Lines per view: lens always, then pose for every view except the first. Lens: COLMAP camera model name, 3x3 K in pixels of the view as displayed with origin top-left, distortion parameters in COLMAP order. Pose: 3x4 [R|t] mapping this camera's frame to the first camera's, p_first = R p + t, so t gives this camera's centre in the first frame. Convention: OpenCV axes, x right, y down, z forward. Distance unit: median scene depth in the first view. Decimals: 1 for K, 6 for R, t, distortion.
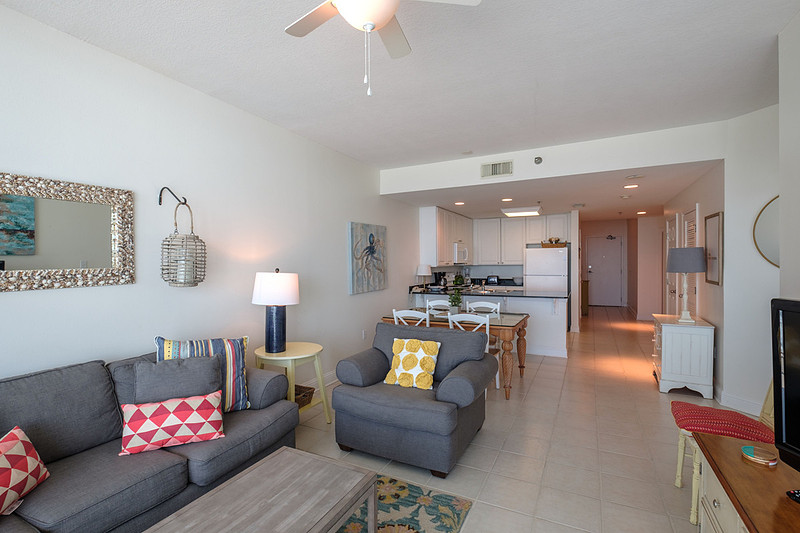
lens RADIAL K [[355.5, 0, 402.2], [0, 355.5, 267.7], [0, 0, 1]] dist [-0.000999, -0.000752]
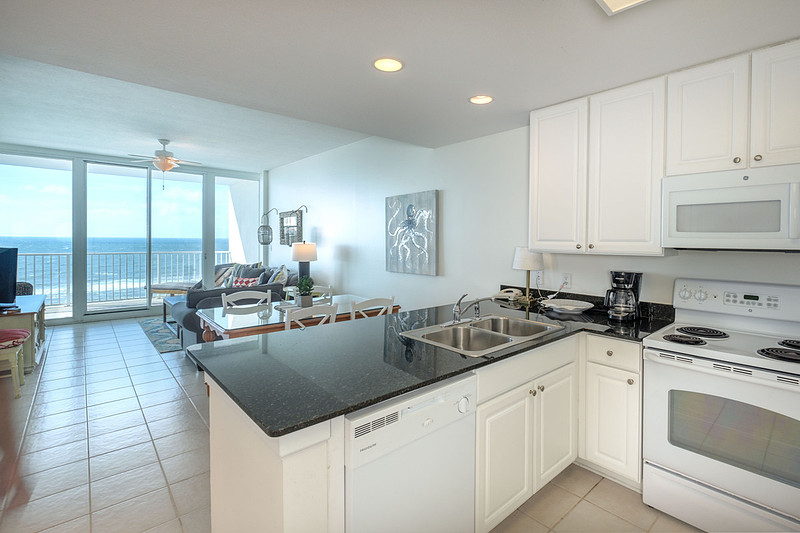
lens RADIAL K [[378.7, 0, 433.5], [0, 378.7, 242.7], [0, 0, 1]] dist [-0.000114, -0.000132]
pose [[-0.330706, 0.009427, -0.943687, 0.750335], [-0.026312, 0.999469, 0.019205, -0.024748], [0.943367, 0.031182, -0.330282, 1.371479]]
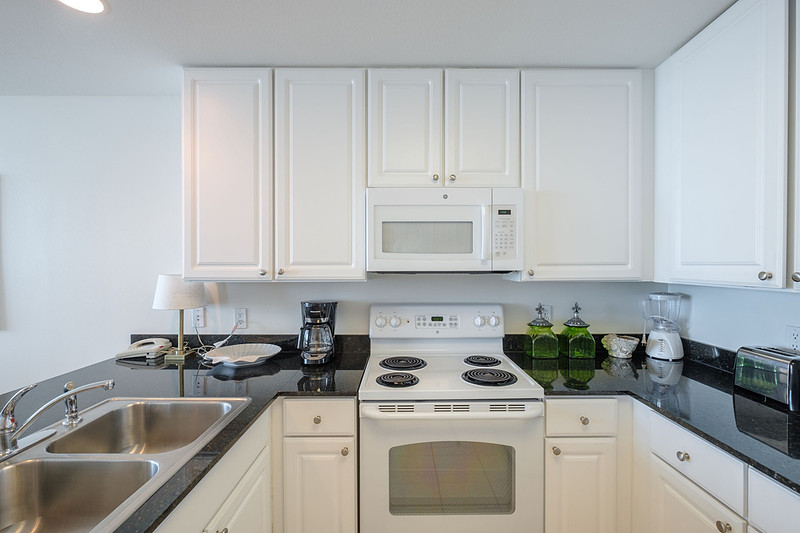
lens RADIAL K [[347.0, 0, 403.2], [0, 347.0, 266.0], [0, 0, 1]] dist [-0.002216, -0.001009]
pose [[0.473116, 0.009029, -0.880954, 0.621346], [-0.018292, 0.999833, 0.000424, -0.024118], [0.880810, 0.015914, 0.473202, 1.355557]]
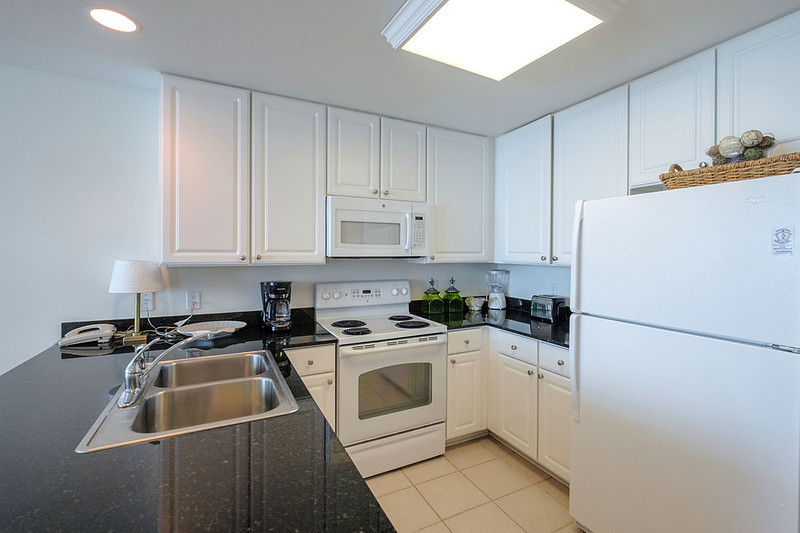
lens RADIAL K [[364.1, 0, 409.2], [0, 364.1, 254.1], [0, 0, 1]] dist [-0.000385, -0.000109]
pose [[0.822582, 0.010416, -0.568552, 0.653576], [-0.018926, 0.999780, -0.009066, -0.020855], [0.568332, 0.018218, 0.822598, 1.214357]]
